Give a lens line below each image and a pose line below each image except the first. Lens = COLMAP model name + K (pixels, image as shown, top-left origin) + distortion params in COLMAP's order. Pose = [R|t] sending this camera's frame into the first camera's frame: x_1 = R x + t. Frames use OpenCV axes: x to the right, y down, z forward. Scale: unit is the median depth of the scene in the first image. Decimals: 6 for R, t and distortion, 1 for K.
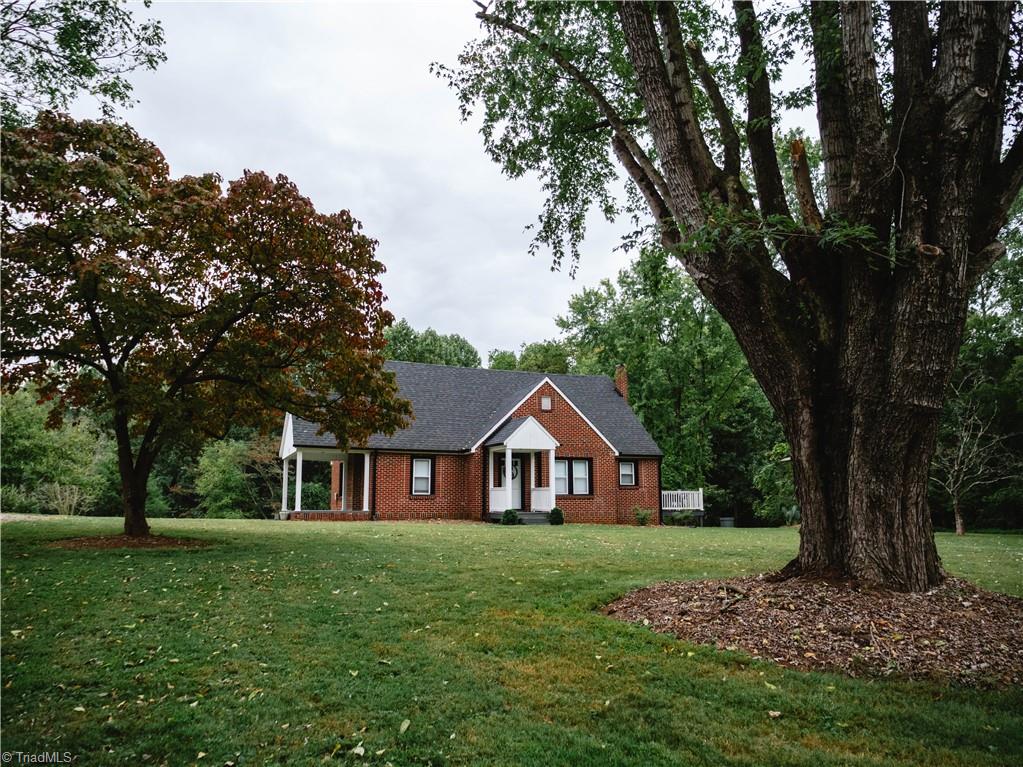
lens RADIAL K [[758.6, 0, 511.5], [0, 758.6, 383.5], [0, 0, 1]] dist [-0.046137, 0.014985]
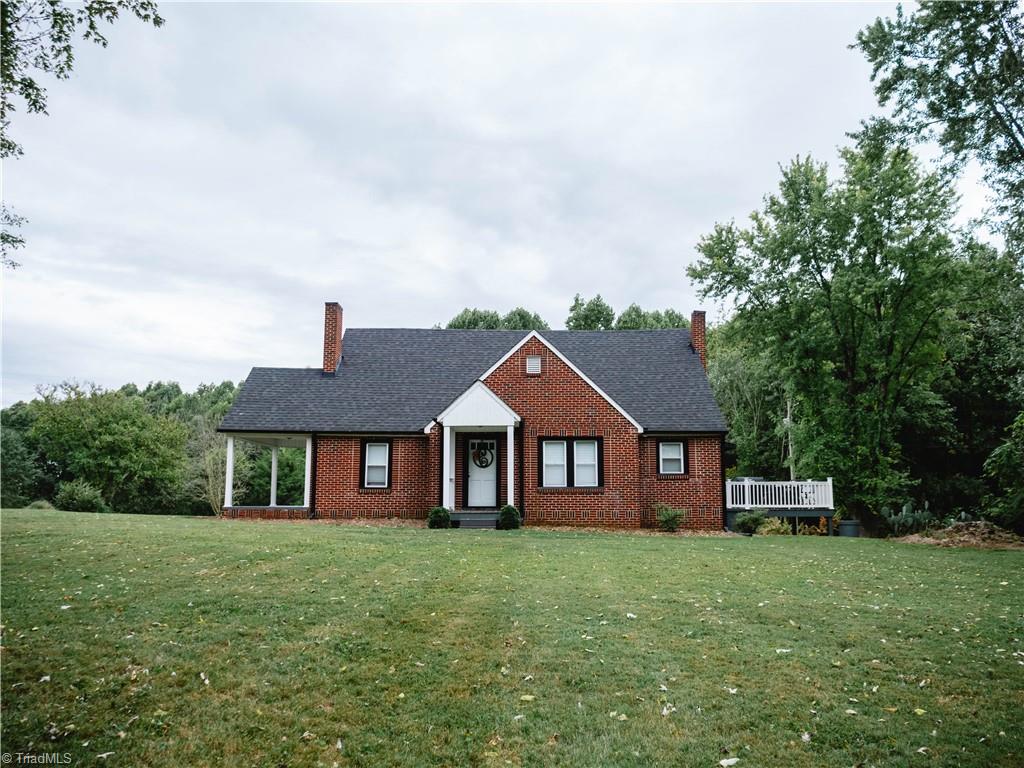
lens RADIAL K [[759.4, 0, 512.0], [0, 759.4, 384.0], [0, 0, 1]] dist [-0.046137, 0.014985]
pose [[0.919044, -0.054531, -0.390365, 0.318527], [0.058524, 0.998285, -0.001668, 0.044772], [0.389786, -0.021312, 0.920659, 0.304312]]
